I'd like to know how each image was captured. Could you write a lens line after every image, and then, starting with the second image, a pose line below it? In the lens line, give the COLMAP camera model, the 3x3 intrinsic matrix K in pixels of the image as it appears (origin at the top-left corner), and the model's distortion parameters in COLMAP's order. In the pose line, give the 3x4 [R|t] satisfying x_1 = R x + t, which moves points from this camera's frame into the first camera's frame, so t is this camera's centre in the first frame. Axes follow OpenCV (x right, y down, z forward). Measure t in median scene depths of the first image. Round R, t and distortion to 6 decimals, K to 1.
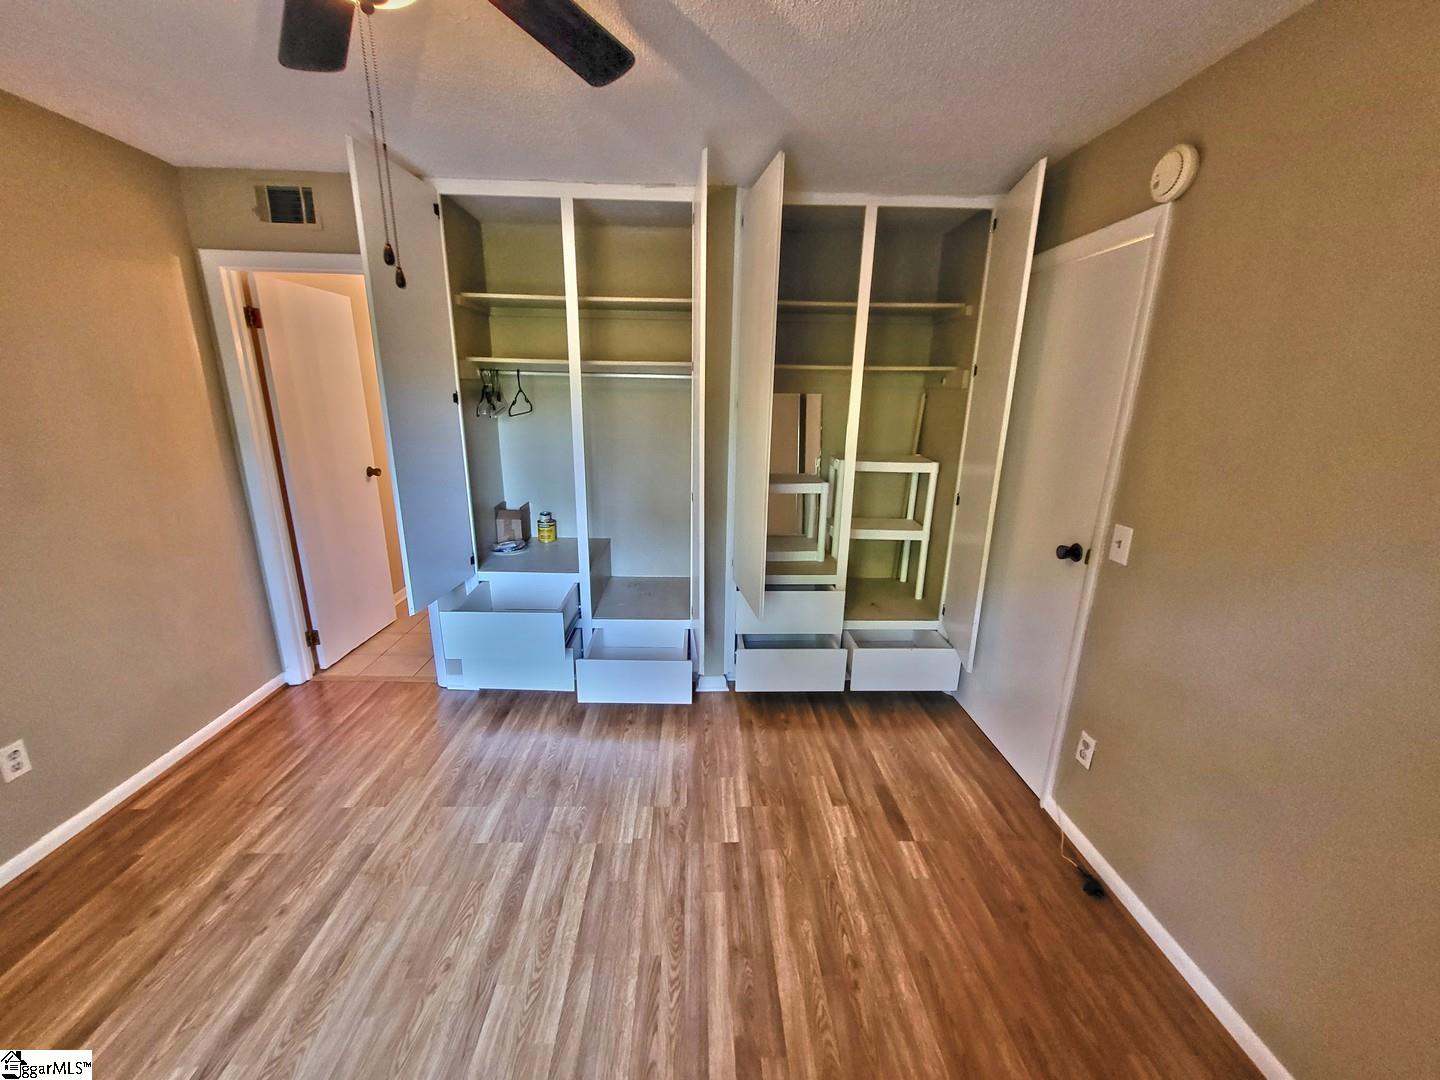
lens RADIAL K [[566.0, 0, 708.7], [0, 566.0, 540.8], [0, 0, 1]] dist [0.001168, 0.000834]
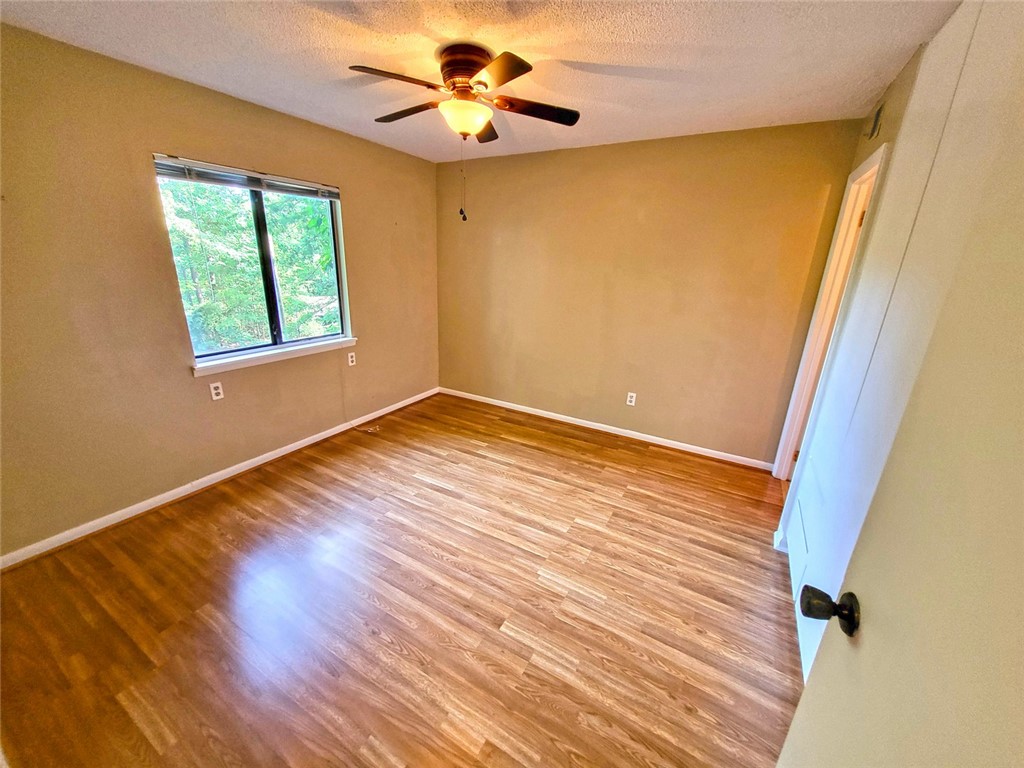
lens RADIAL K [[402.5, 0, 504.0], [0, 402.5, 384.6], [0, 0, 1]] dist [0.001168, 0.000834]
pose [[-0.524103, 0.221935, -0.822229, 0.691040], [-0.265405, 0.874809, 0.405301, -0.300350], [0.809244, 0.430643, -0.399587, 1.214652]]
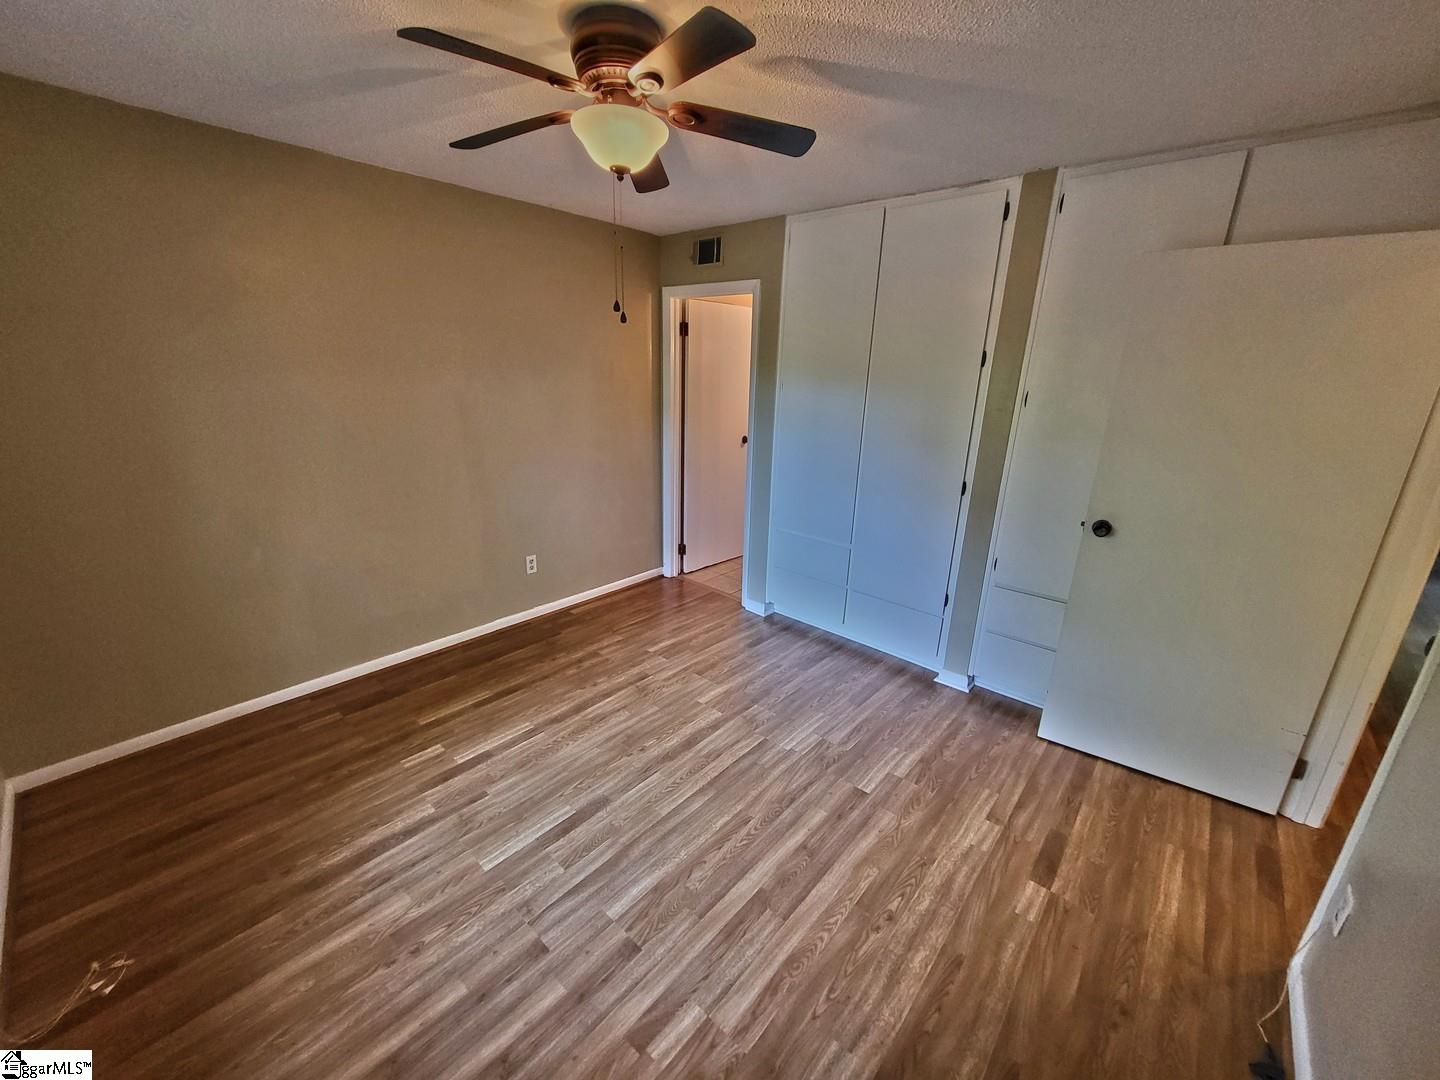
lens RADIAL K [[566.0, 0, 708.7], [0, 566.0, 540.8], [0, 0, 1]] dist [0.001168, 0.000834]
pose [[0.726103, 0.202645, -0.657046, 0.487388], [-0.191094, 0.977412, 0.090273, 0.011123], [0.660498, 0.060010, 0.748426, -0.067663]]
